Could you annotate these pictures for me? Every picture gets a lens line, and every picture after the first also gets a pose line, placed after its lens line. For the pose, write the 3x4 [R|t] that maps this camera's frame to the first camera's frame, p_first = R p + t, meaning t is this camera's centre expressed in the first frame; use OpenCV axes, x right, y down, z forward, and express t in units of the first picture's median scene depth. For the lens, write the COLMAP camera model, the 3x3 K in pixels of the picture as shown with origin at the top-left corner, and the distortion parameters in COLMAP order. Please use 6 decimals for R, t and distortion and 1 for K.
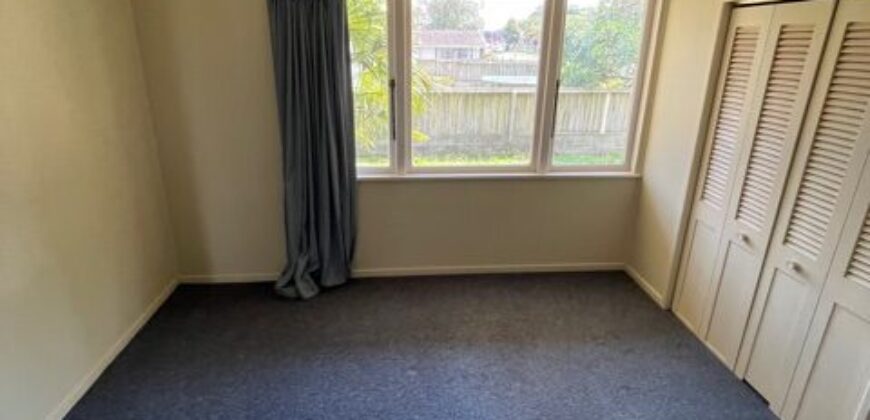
lens RADIAL K [[468.8, 0, 418.8], [0, 468.8, 208.7], [0, 0, 1]] dist [-0.004182, -0.000588]
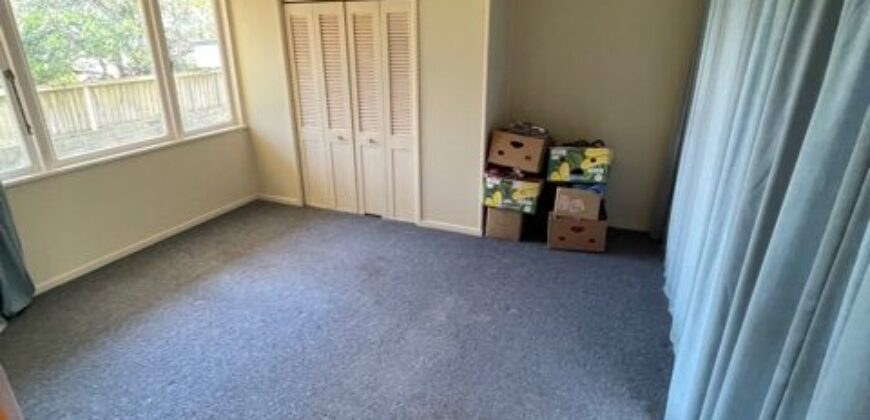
lens RADIAL K [[468.8, 0, 418.8], [0, 468.8, 208.7], [0, 0, 1]] dist [-0.004182, -0.000588]
pose [[0.491462, -0.322385, 0.809032, -0.510480], [0.307622, 0.933341, 0.185049, 0.061376], [-0.814760, 0.157932, 0.557874, -0.138099]]
